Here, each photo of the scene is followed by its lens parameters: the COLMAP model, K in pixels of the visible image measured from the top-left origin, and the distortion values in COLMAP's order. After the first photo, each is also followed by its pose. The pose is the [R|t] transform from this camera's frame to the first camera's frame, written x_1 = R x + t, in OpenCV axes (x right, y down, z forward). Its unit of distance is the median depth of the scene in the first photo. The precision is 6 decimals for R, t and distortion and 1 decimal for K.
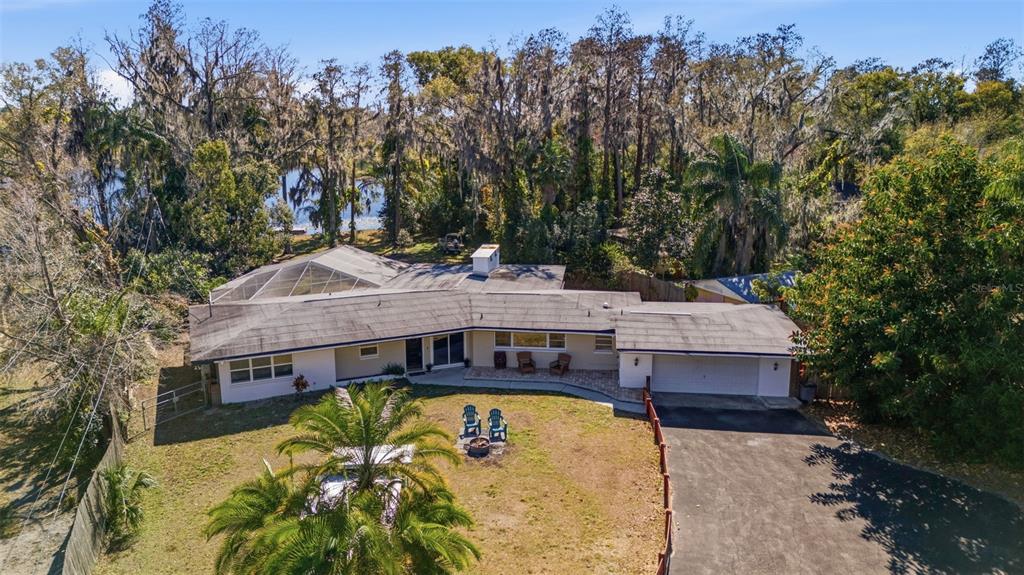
lens RADIAL K [[742.9, 0, 513.4], [0, 742.9, 285.0], [0, 0, 1]] dist [0.031126, -0.008697]
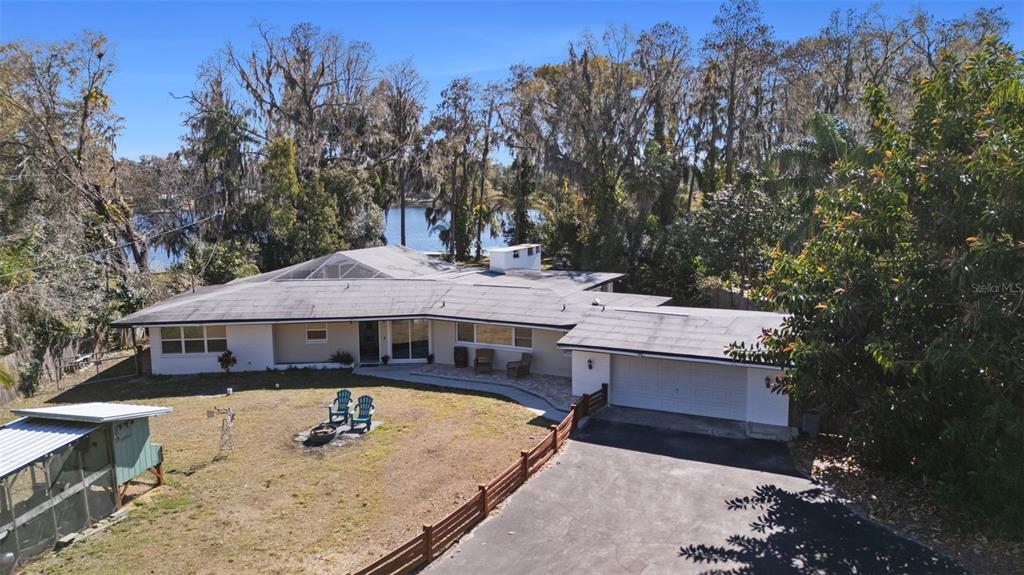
lens RADIAL K [[742.9, 0, 510.9], [0, 742.9, 288.7], [0, 0, 1]] dist [0.031126, -0.008697]
pose [[0.951134, 0.042191, -0.305882, 0.323471], [-0.061598, 0.996635, -0.054072, 0.071552], [0.302572, 0.070272, 0.950533, 0.218277]]
